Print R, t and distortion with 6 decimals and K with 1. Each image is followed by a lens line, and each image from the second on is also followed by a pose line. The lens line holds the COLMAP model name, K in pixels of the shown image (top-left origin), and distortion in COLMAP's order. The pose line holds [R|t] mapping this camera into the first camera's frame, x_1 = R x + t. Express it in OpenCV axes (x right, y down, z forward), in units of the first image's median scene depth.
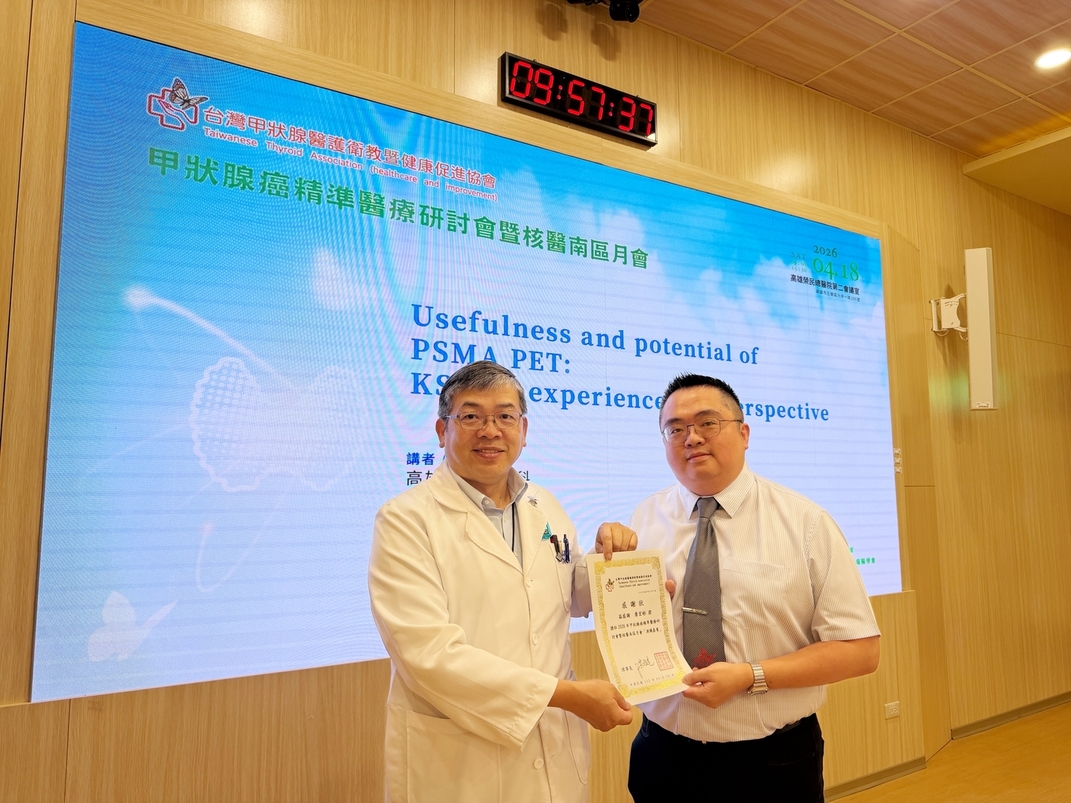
lens RADIAL K [[754.4, 0, 527.7], [0, 754.4, 401.5], [0, 0, 1]] dist [0.040980, -0.024716]
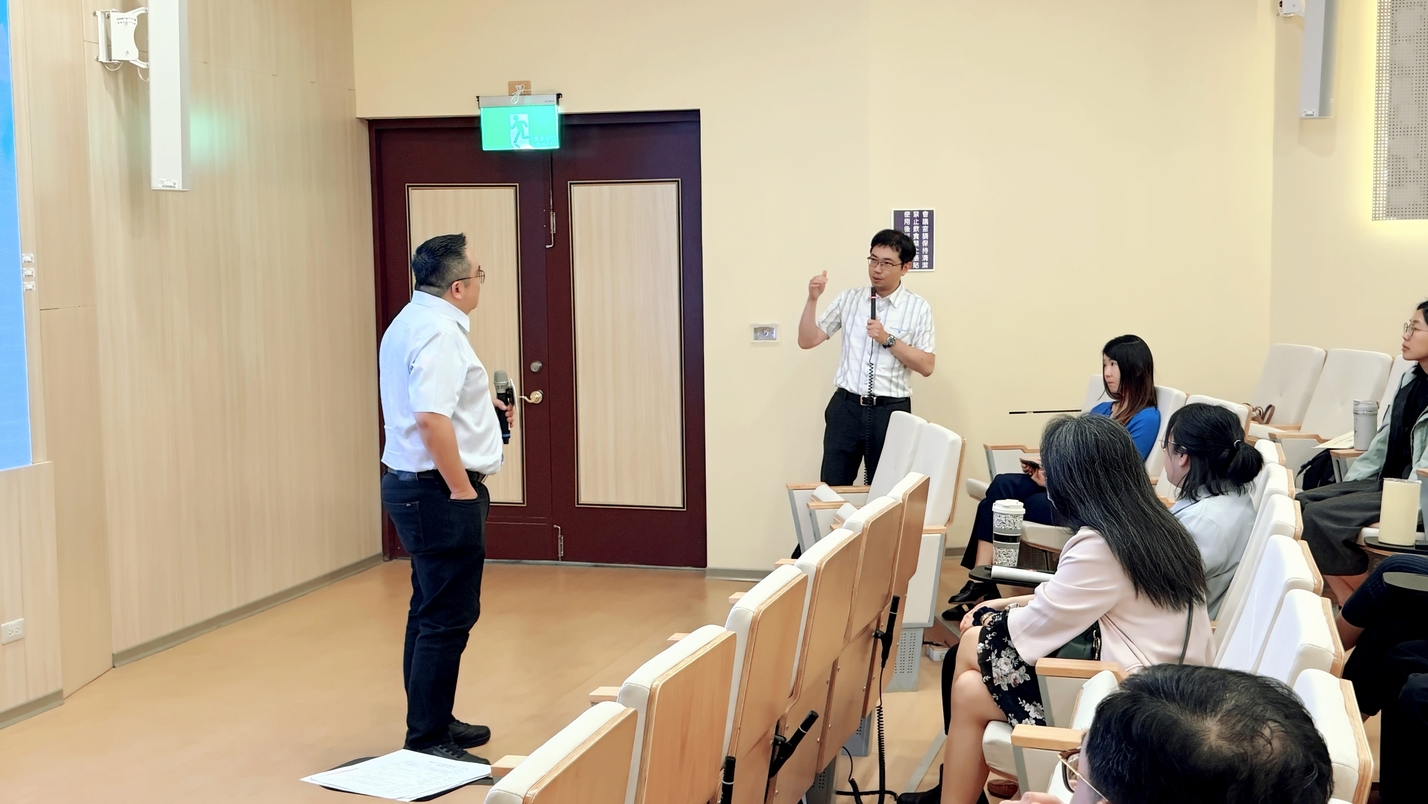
lens RADIAL K [[1751.3, 0, 720.2], [0, 1751.3, 412.2], [0, 0, 1]] dist [0.075237, 0.000000]
pose [[0.739118, -0.064660, 0.670466, -0.097144], [-0.065003, 0.983889, 0.166546, -0.085710], [-0.670432, -0.166679, 0.723007, -0.471572]]
